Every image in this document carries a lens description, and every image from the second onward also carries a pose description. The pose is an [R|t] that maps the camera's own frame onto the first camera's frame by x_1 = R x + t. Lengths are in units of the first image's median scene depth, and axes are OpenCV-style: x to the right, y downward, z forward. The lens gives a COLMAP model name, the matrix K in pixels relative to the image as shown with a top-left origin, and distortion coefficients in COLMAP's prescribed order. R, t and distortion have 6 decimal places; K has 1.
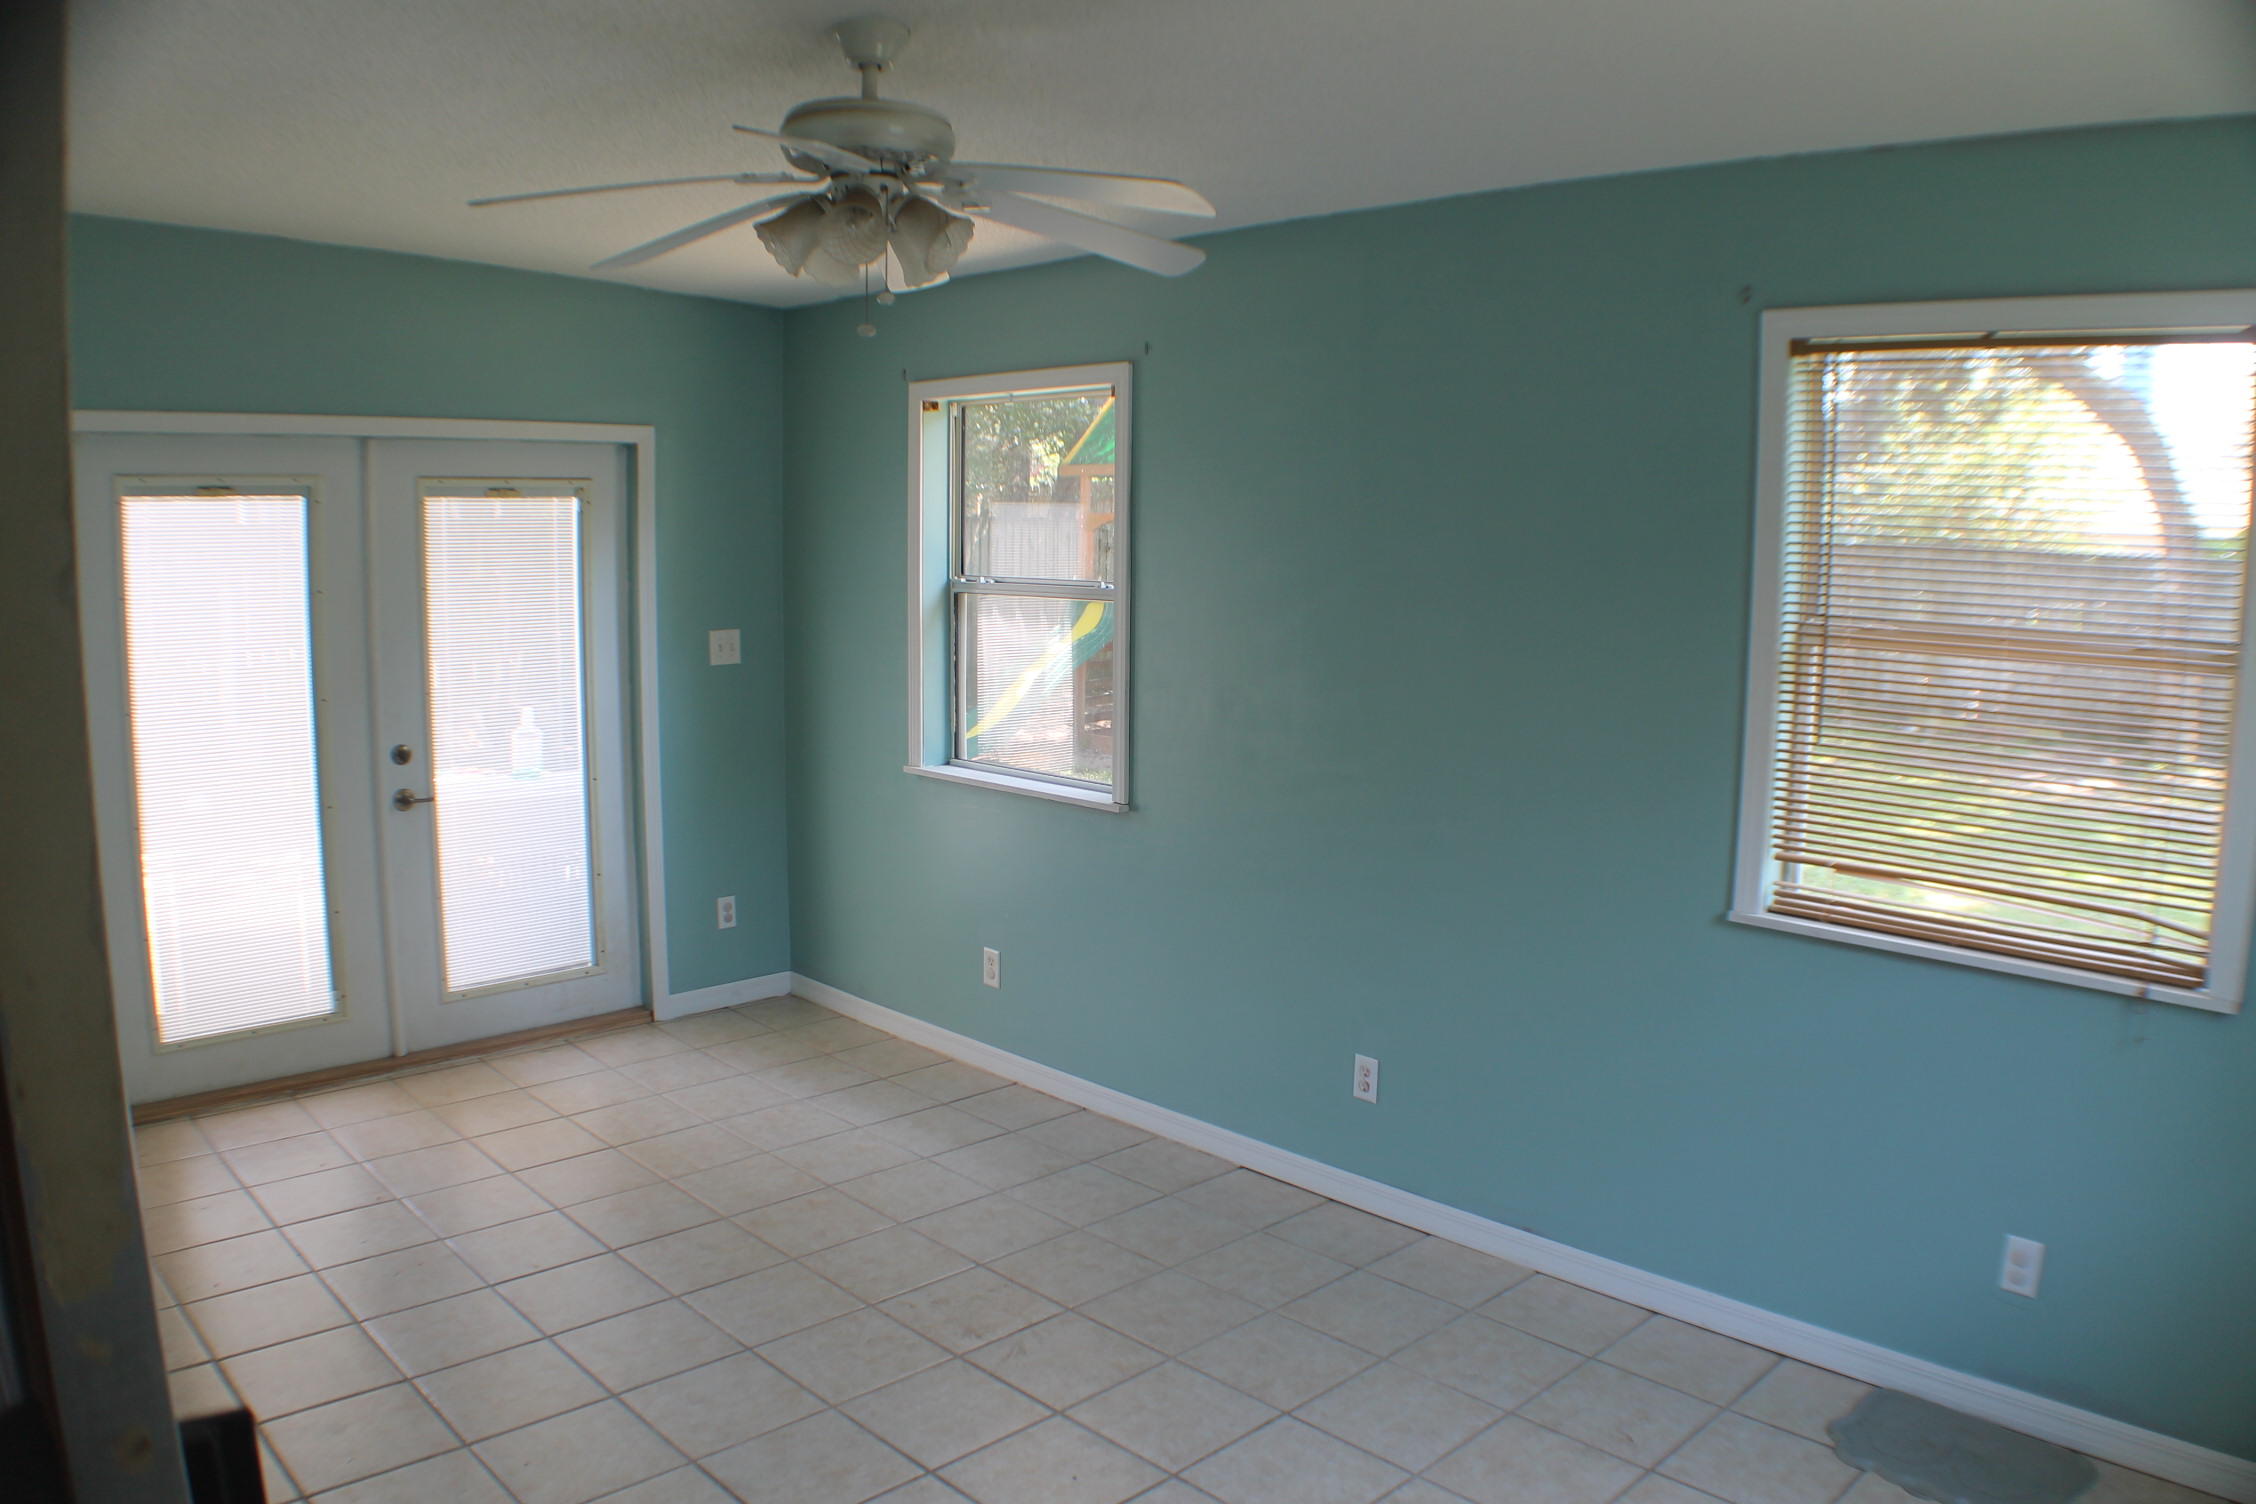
lens RADIAL K [[1642.5, 0, 1143.7], [0, 1642.5, 780.7], [0, 0, 1]] dist [-0.221828, 0.077480]
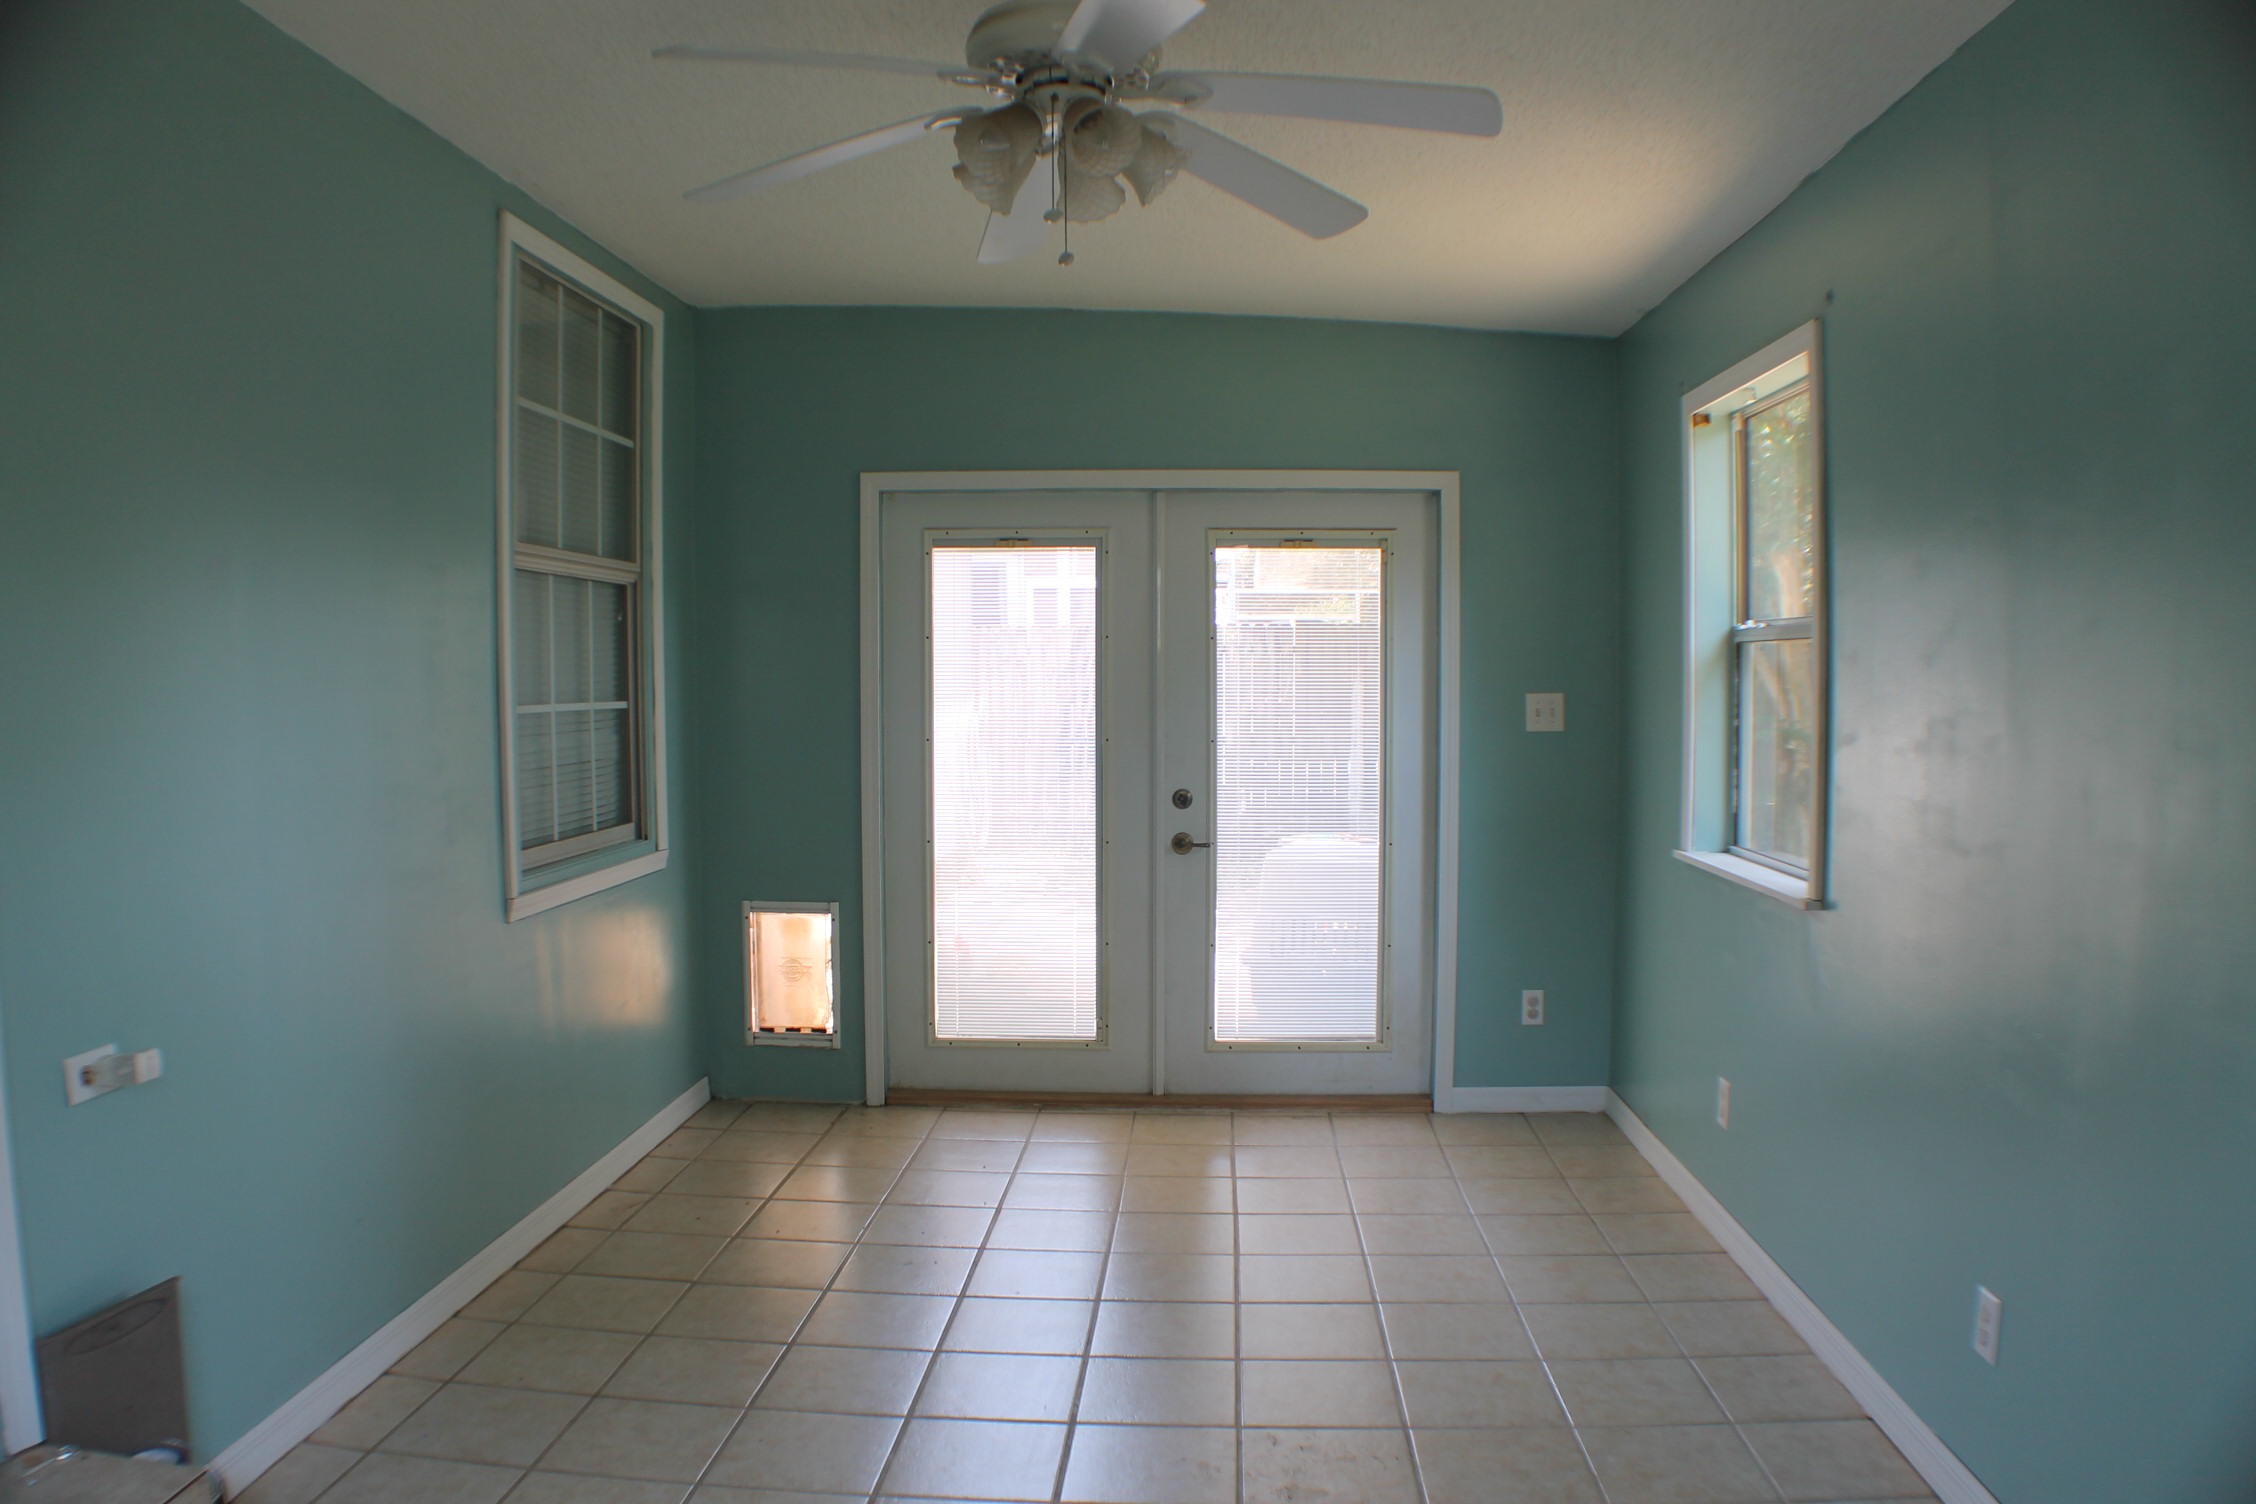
lens RADIAL K [[1642.5, 0, 1143.7], [0, 1642.5, 780.7], [0, 0, 1]] dist [-0.221828, 0.077480]
pose [[0.663241, 0.033547, -0.747654, 0.292076], [-0.103784, 0.993465, -0.047490, 0.023542], [0.741175, 0.109092, 0.662388, 0.256201]]
